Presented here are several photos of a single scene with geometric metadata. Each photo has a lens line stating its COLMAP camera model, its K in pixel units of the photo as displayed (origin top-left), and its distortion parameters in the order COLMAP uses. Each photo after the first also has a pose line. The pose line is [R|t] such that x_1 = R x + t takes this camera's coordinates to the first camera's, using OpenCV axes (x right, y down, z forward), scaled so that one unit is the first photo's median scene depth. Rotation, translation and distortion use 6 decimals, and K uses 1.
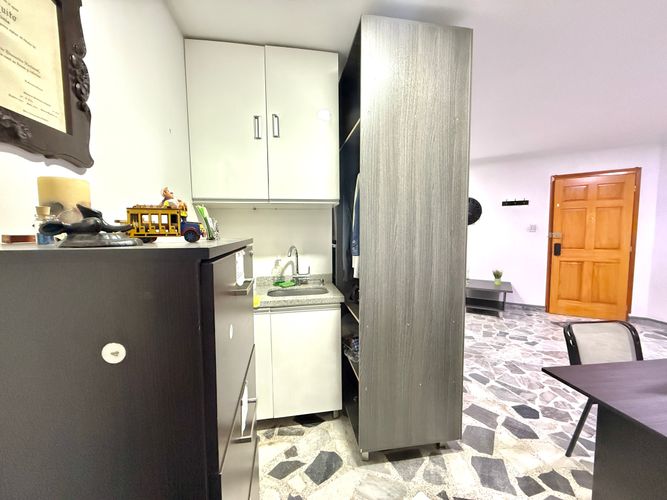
lens RADIAL K [[264.3, 0, 330.8], [0, 264.3, 250.0], [0, 0, 1]] dist [0.000410, -0.000126]
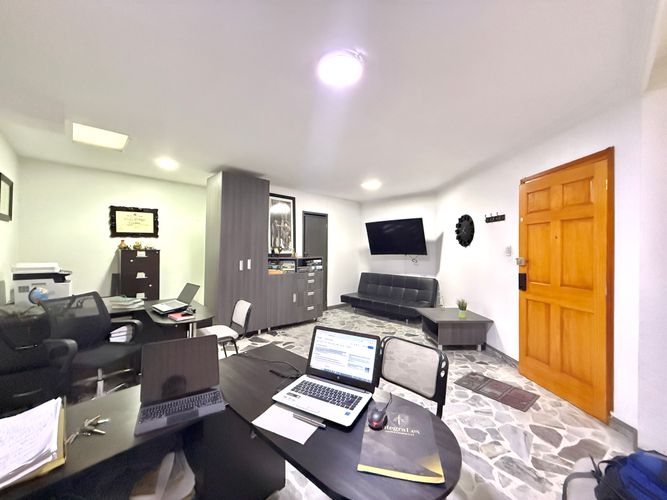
lens RADIAL K [[264.3, 0, 330.8], [0, 264.3, 250.0], [0, 0, 1]] dist [0.000410, -0.000126]
pose [[0.556173, 0.015748, -0.830917, 1.379160], [-0.073778, 0.996808, -0.030491, -0.032565], [0.827785, 0.078262, 0.555560, 0.216181]]
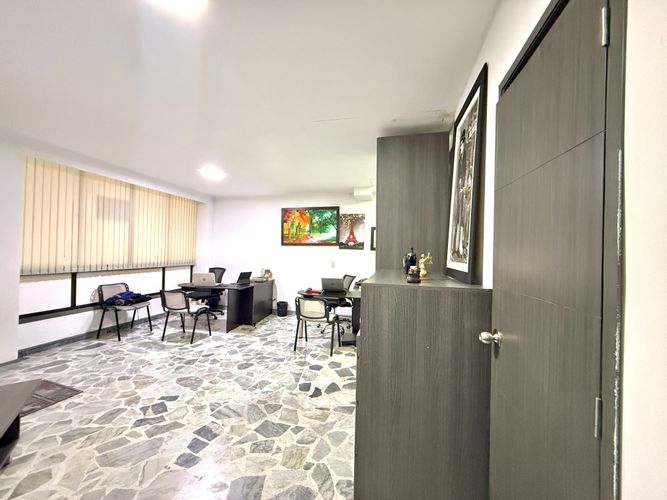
lens RADIAL K [[264.3, 0, 330.8], [0, 264.3, 250.0], [0, 0, 1]] dist [0.000410, -0.000126]
pose [[-0.921684, -0.010087, 0.387810, 0.026043], [0.014186, 0.998117, 0.059677, -0.109604], [-0.387682, 0.060505, -0.919805, 1.373138]]
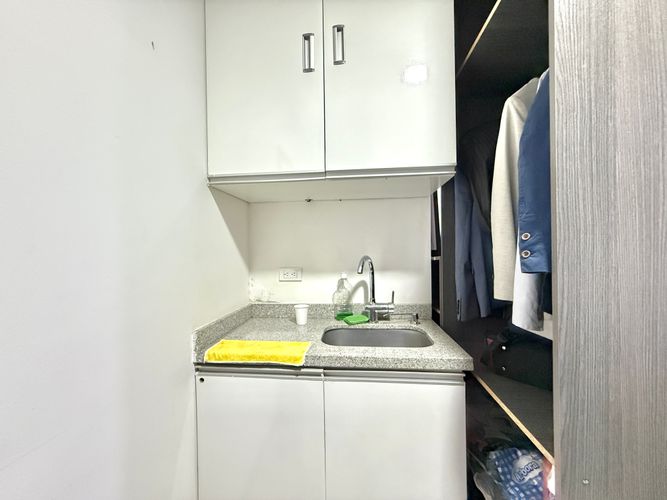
lens RADIAL K [[264.3, 0, 330.8], [0, 264.3, 250.0], [0, 0, 1]] dist [0.000410, -0.000126]
pose [[0.964272, -0.003772, -0.264886, -0.036981], [-0.015611, 0.997352, -0.071029, 0.008851], [0.264452, 0.072627, 0.961660, 0.238898]]
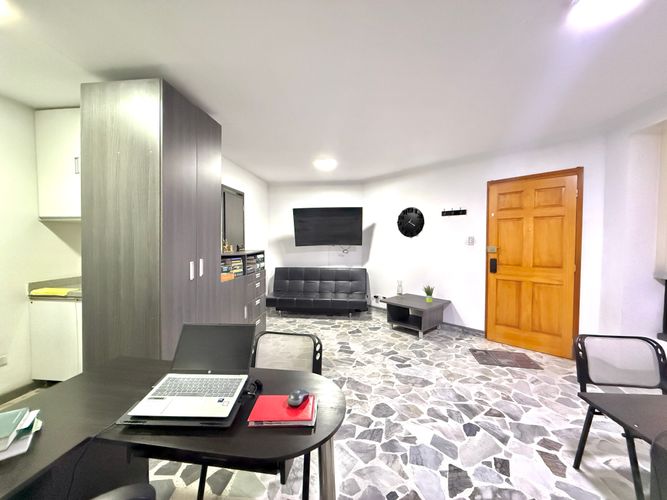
lens RADIAL K [[264.3, 0, 330.8], [0, 264.3, 250.0], [0, 0, 1]] dist [0.000410, -0.000126]
pose [[0.961397, 0.021561, -0.274320, 0.695730], [-0.031565, 0.998986, -0.032106, -0.010692], [0.273350, 0.039525, 0.961102, 0.028645]]
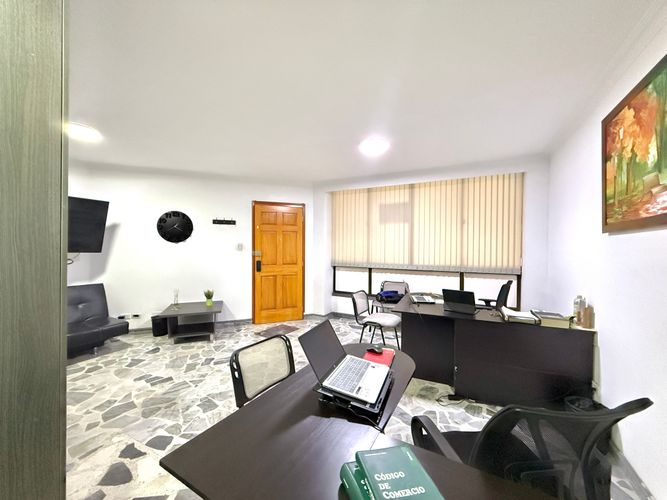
lens RADIAL K [[264.3, 0, 330.8], [0, 264.3, 250.0], [0, 0, 1]] dist [0.000410, -0.000126]
pose [[0.611415, 0.005965, 0.791287, 0.180523], [0.044273, 0.998147, -0.041734, -0.011862], [-0.790070, 0.060549, 0.610019, 0.076014]]
